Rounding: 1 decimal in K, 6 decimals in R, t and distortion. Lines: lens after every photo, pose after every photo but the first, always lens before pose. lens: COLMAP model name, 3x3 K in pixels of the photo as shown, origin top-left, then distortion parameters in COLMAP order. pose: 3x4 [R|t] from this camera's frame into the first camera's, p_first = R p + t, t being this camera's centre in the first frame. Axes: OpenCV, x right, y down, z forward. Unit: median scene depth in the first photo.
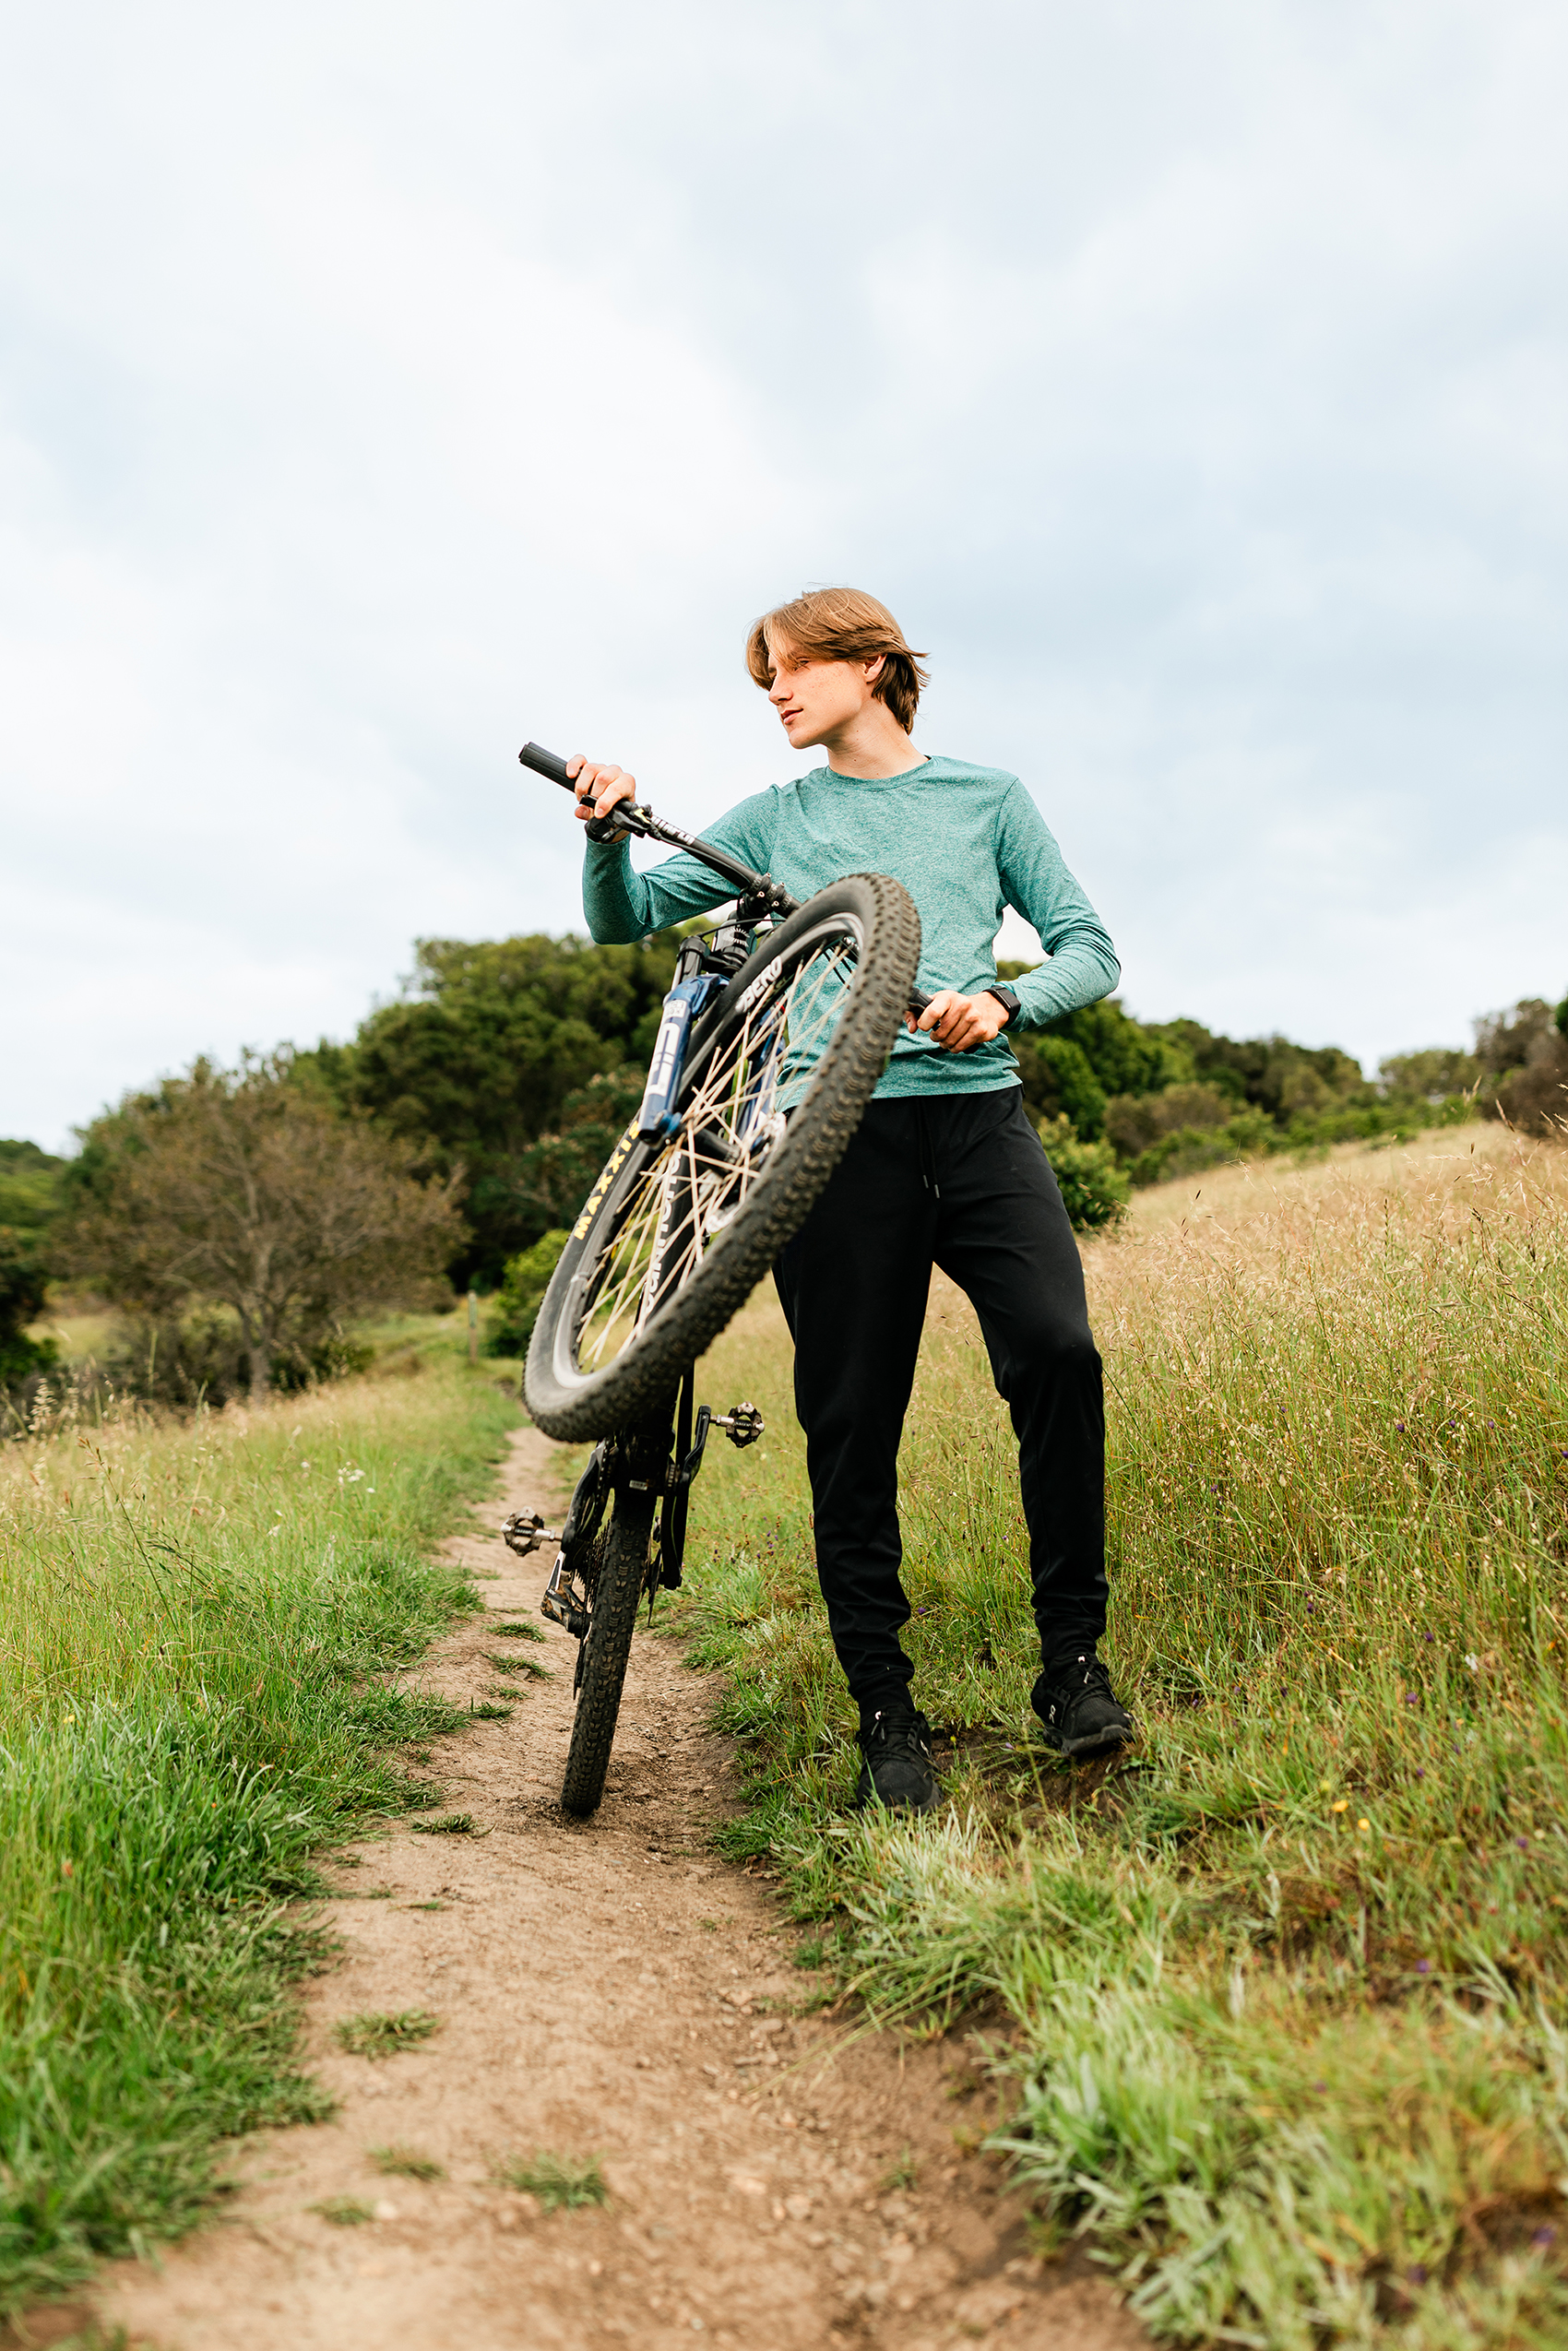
lens RADIAL K [[2254.6, 0, 788.2], [0, 2254.6, 1159.3], [0, 0, 1]] dist [0.010932, 0.000000]
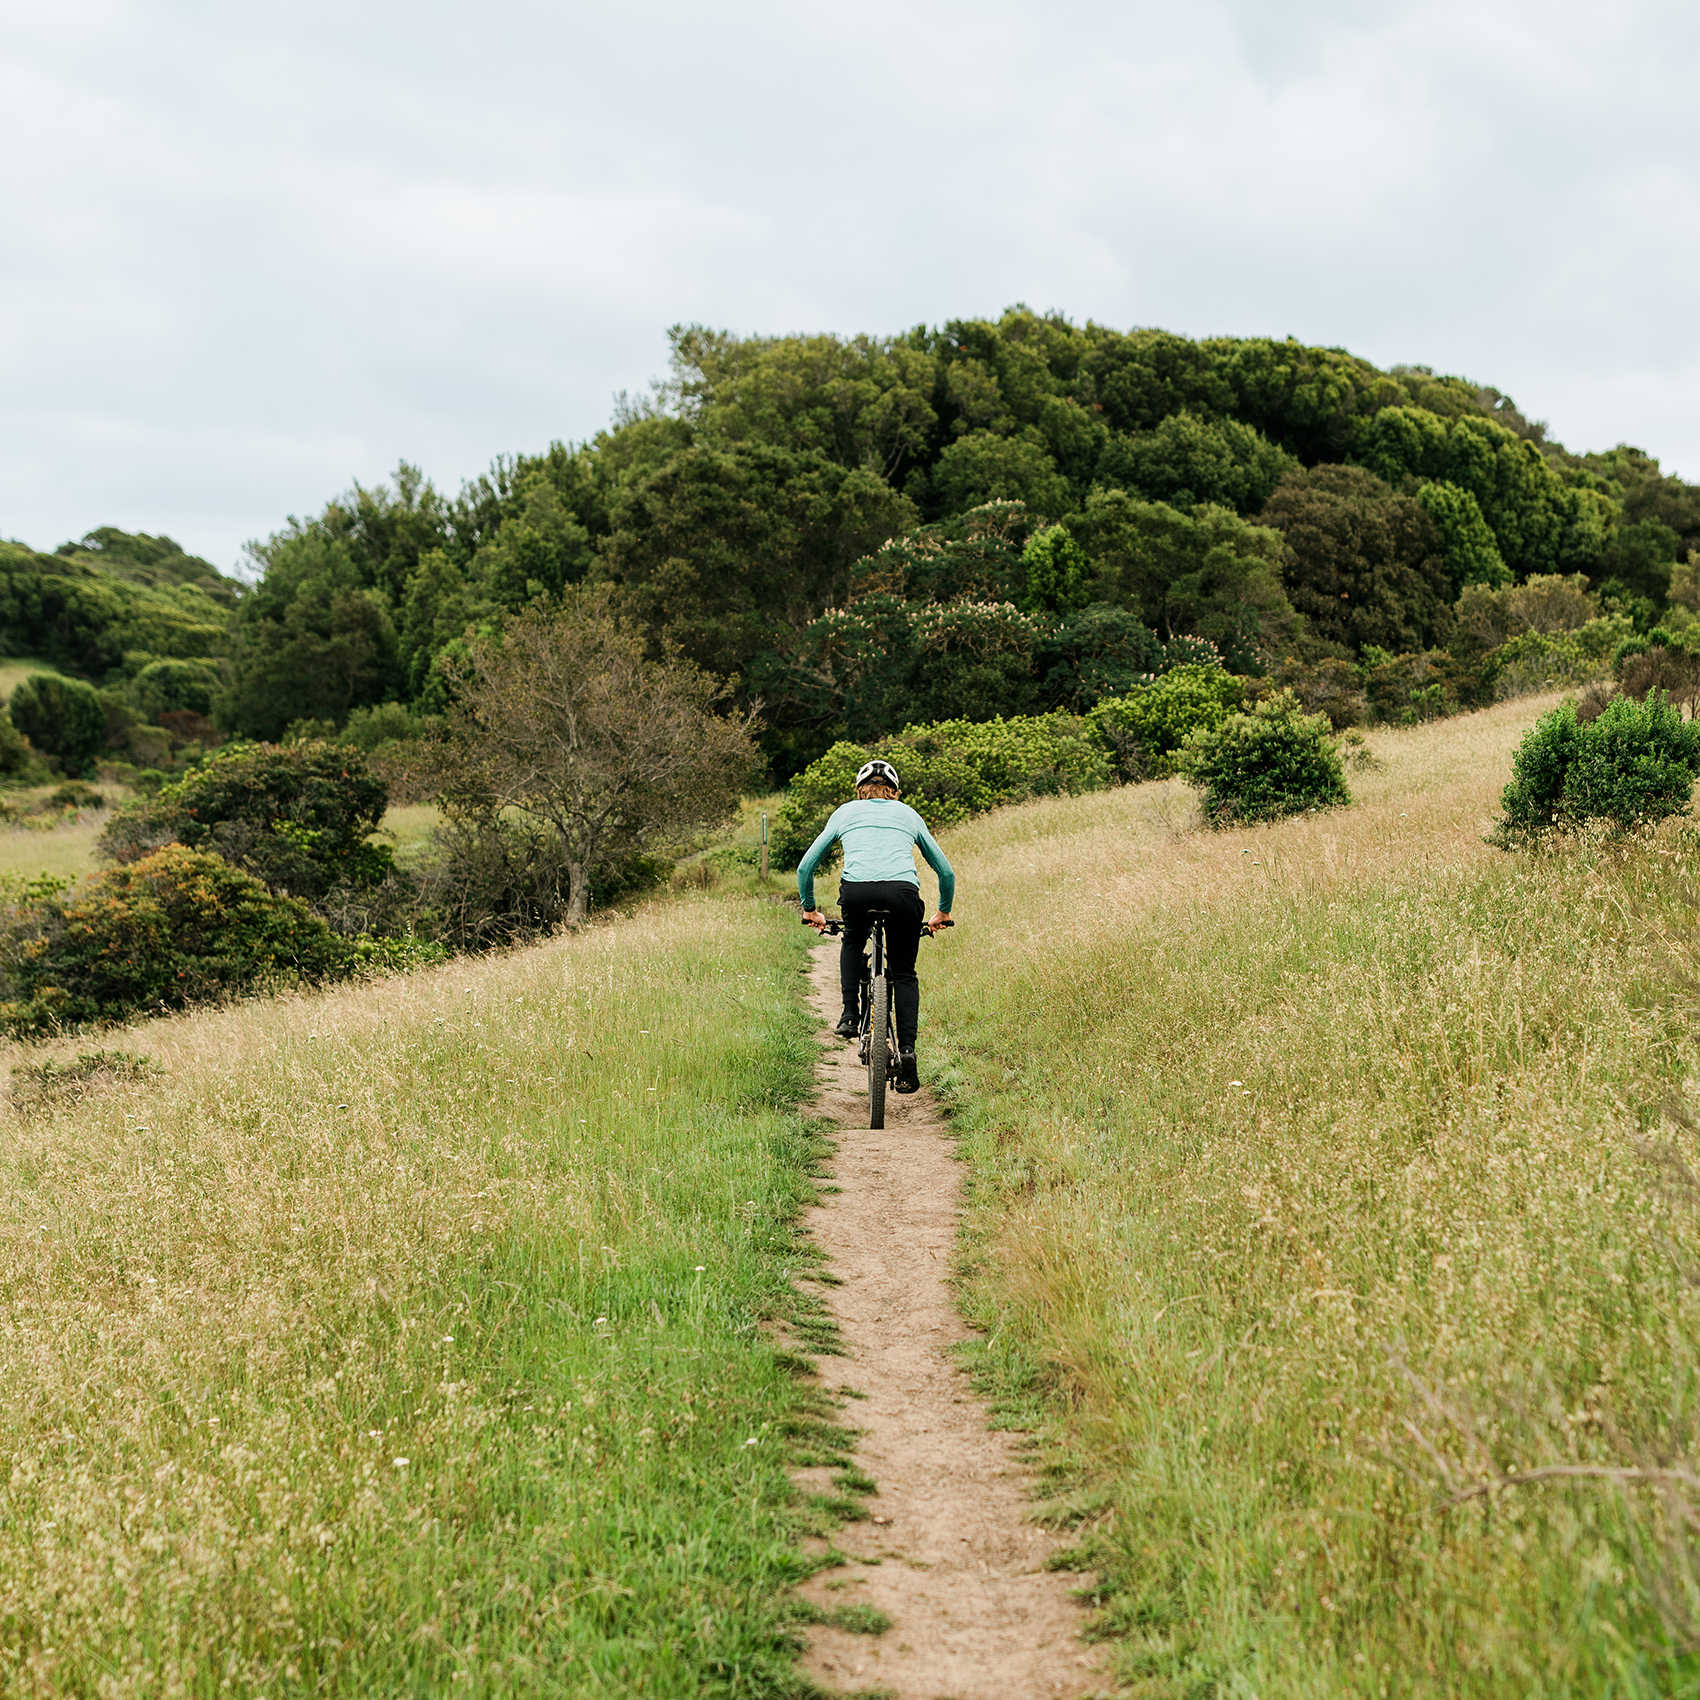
lens RADIAL K [[1595.1, 0, 844.1], [0, 1595.1, 852.7], [0, 0, 1]] dist [-0.009675, 0.000000]
pose [[0.994002, 0.027568, -0.105830, -0.033430], [-0.021602, 0.998134, 0.057111, 0.050981], [0.107207, -0.054482, 0.992743, 0.378591]]
